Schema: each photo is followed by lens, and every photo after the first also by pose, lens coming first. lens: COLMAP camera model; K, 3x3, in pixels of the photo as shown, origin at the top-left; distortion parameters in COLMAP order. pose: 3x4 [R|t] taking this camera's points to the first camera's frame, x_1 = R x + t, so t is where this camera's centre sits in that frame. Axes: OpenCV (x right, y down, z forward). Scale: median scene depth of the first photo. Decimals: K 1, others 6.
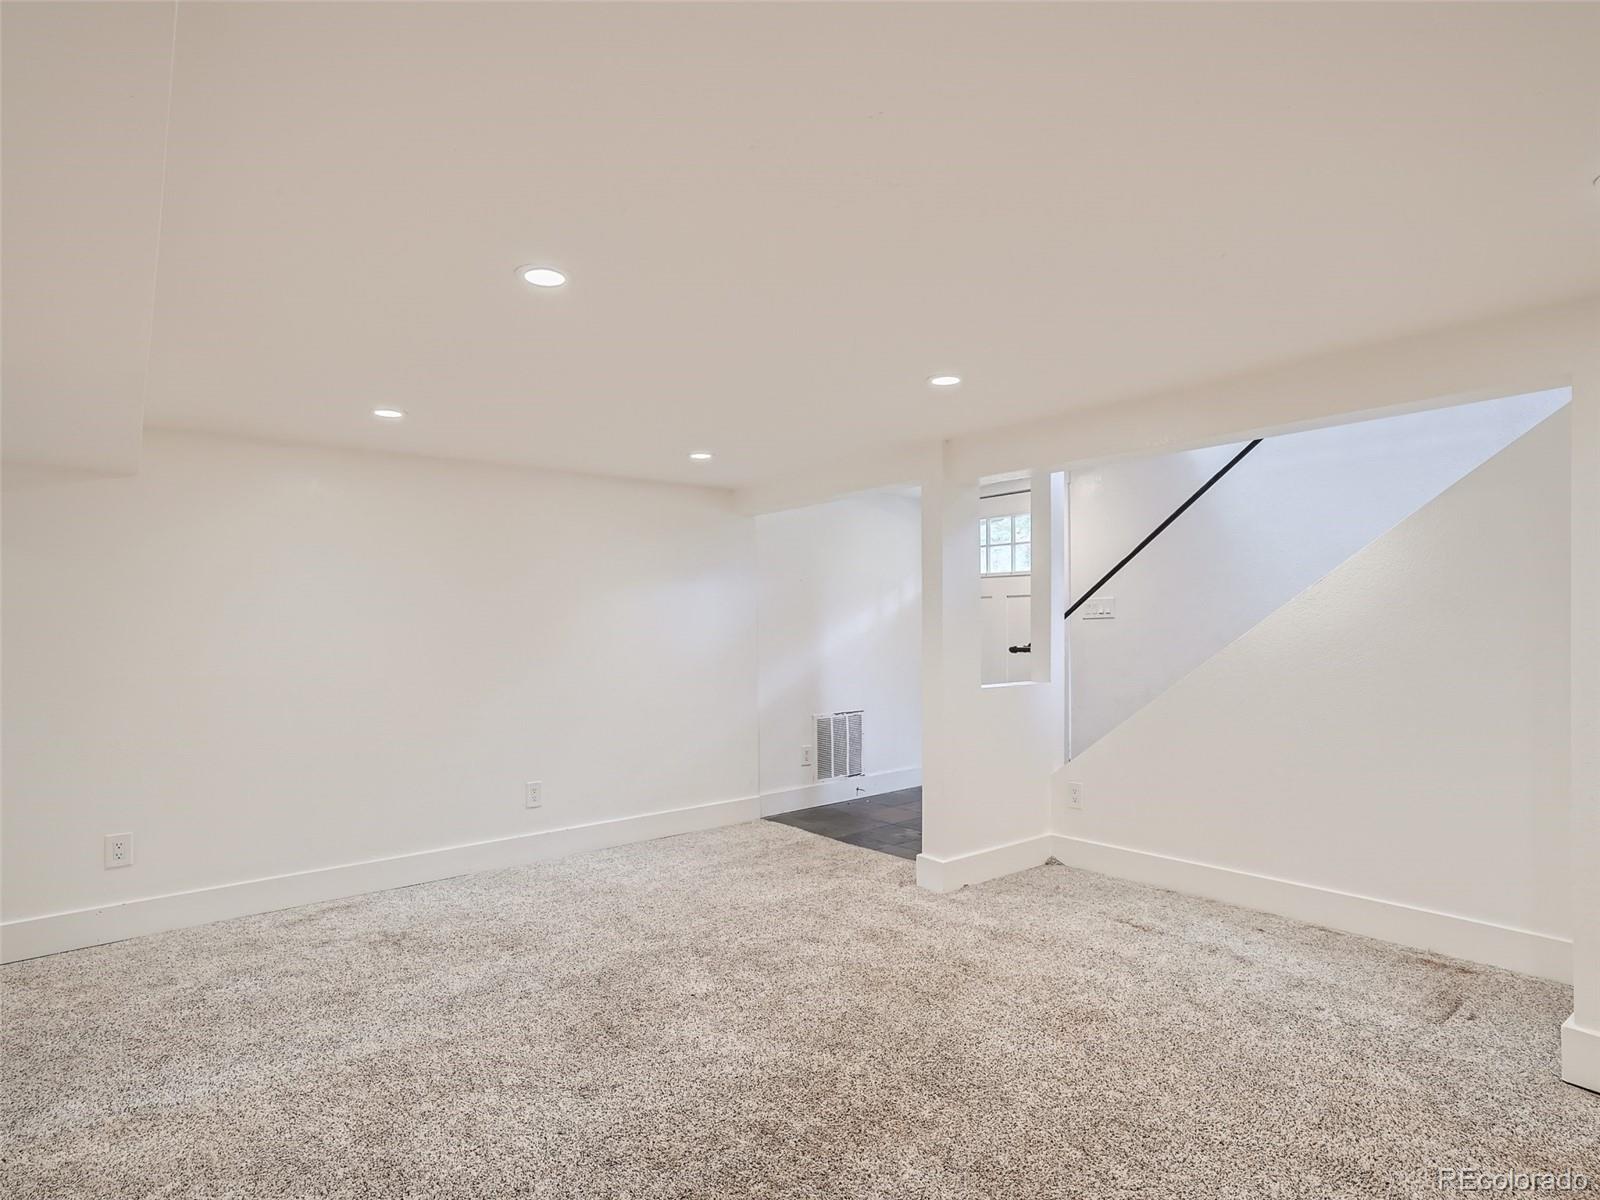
lens RADIAL K [[833.3, 0, 795.3], [0, 833.3, 613.4], [0, 0, 1]] dist [-0.026884, 0.020973]
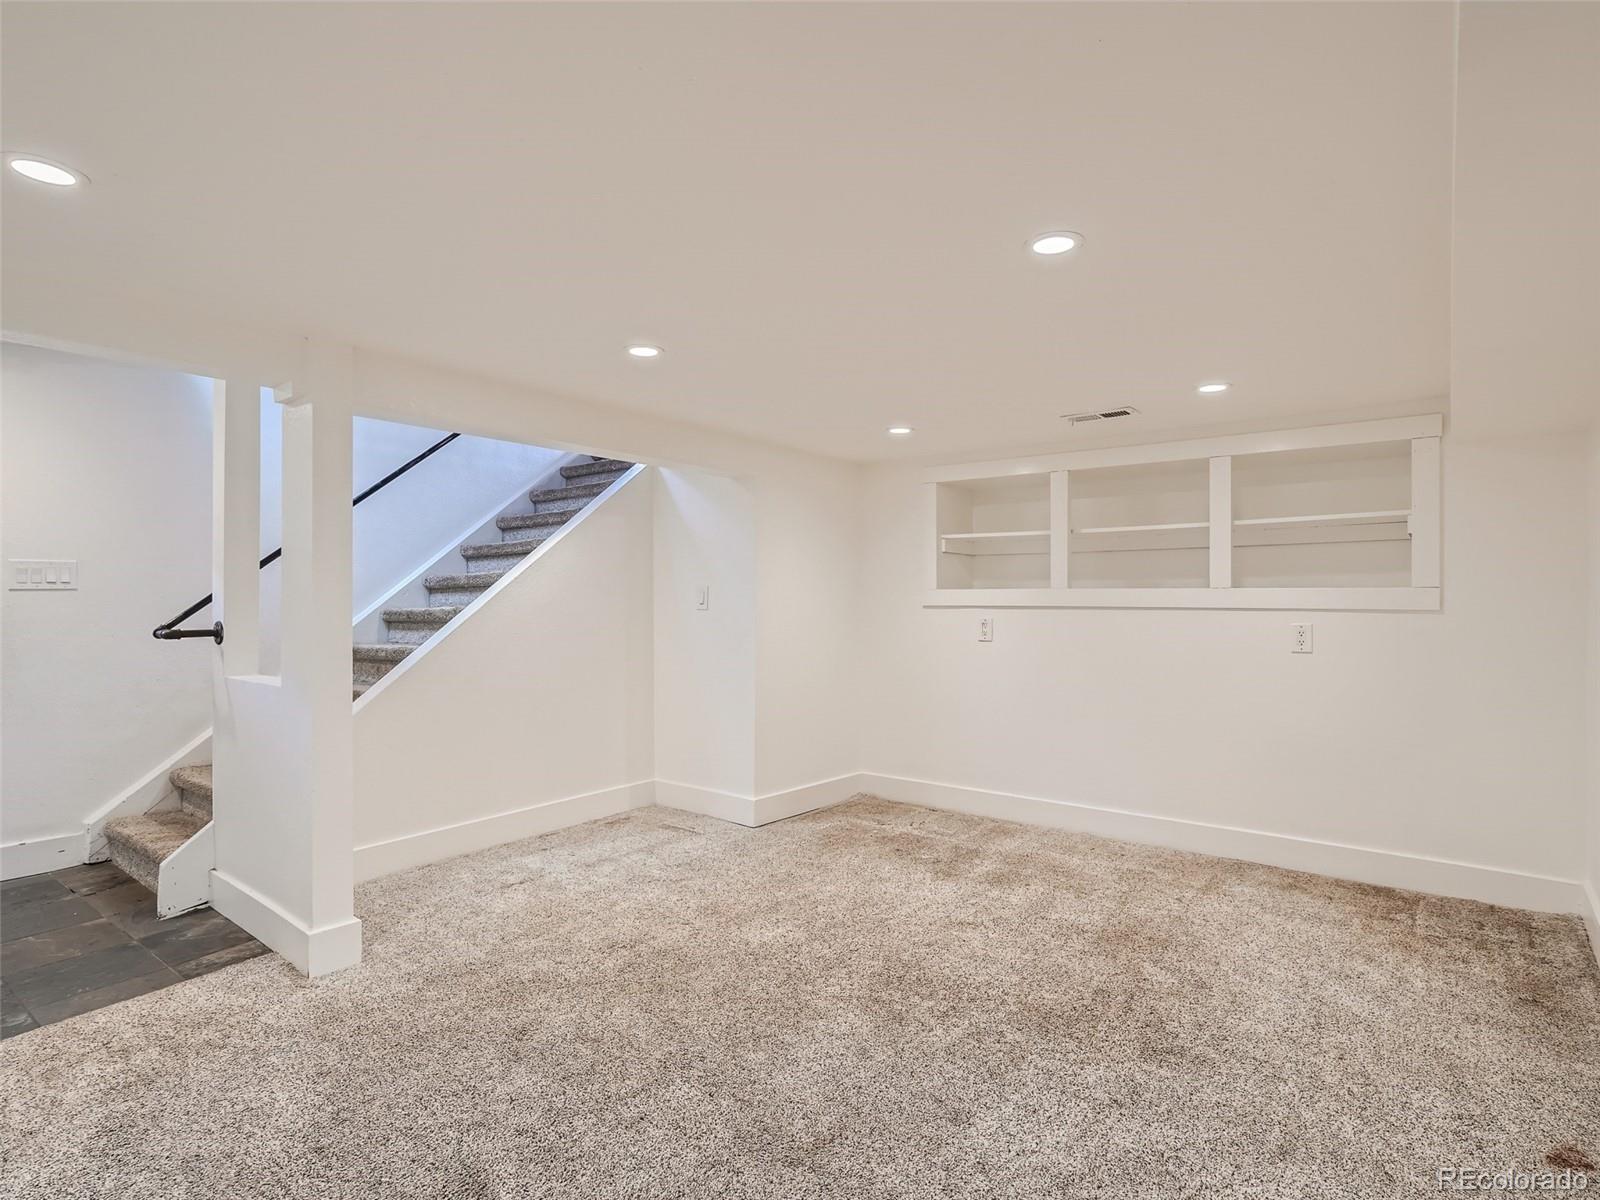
lens RADIAL K [[833.3, 0, 786.0], [0, 833.3, 598.8], [0, 0, 1]] dist [-0.026884, 0.020973]
pose [[-0.210111, 0.008611, 0.977640, -0.722730], [-0.012657, 0.999853, -0.011527, 0.023037], [-0.977596, -0.014796, -0.209971, 0.923436]]
